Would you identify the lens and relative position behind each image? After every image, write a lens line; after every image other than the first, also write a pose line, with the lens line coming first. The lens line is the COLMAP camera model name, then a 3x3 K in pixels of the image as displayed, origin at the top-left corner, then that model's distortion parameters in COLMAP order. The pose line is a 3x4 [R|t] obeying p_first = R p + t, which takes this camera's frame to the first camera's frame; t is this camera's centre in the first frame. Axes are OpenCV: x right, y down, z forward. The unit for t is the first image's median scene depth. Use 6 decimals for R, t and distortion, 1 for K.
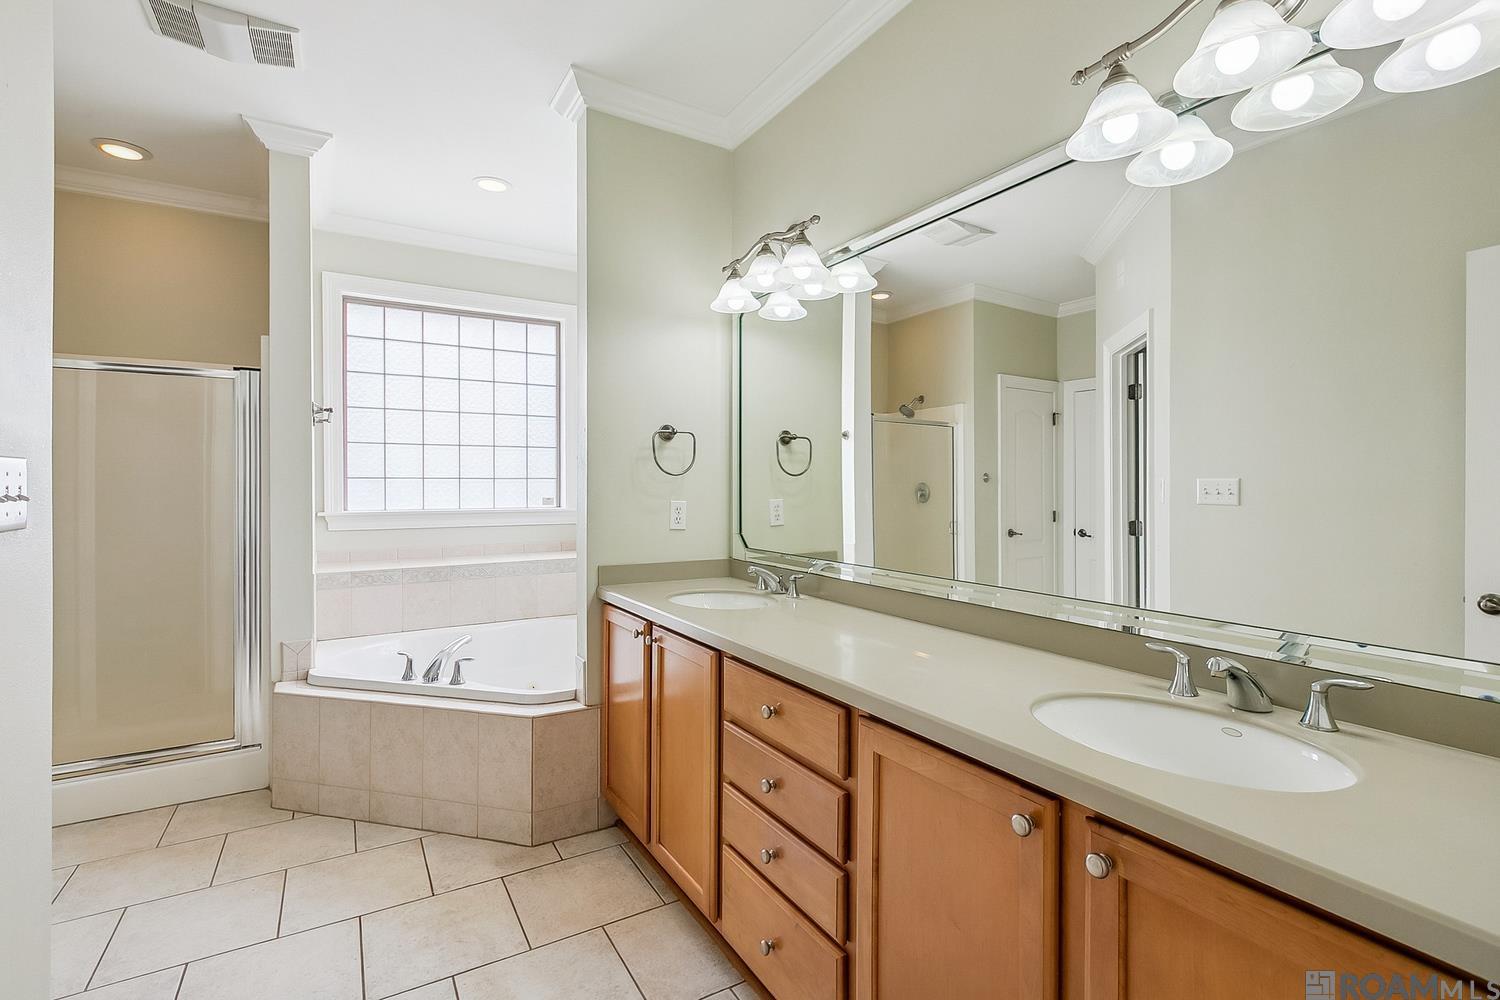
lens RADIAL K [[689.1, 0, 747.4], [0, 689.1, 495.3], [0, 0, 1]] dist [0.003805, 0.000715]
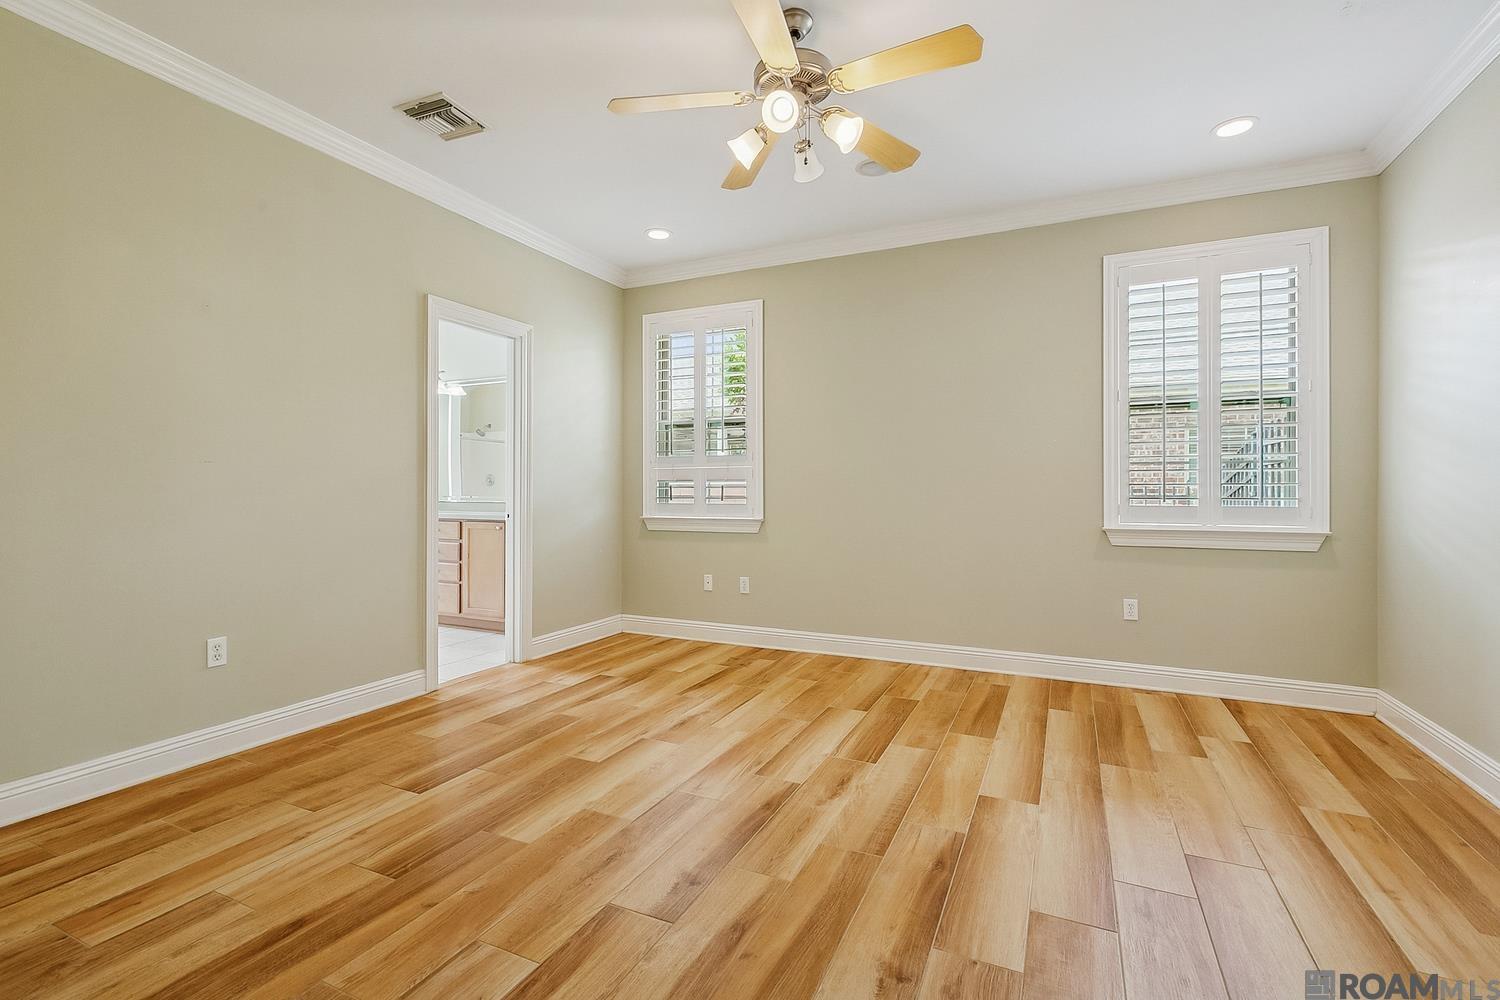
lens RADIAL K [[689.1, 0, 747.6], [0, 689.1, 493.8], [0, 0, 1]] dist [0.003805, 0.000715]
pose [[0.833137, -0.005988, 0.553034, -0.199603], [0.003846, 0.999980, 0.005034, 0.029061], [-0.553053, -0.002067, 0.833143, -0.962183]]
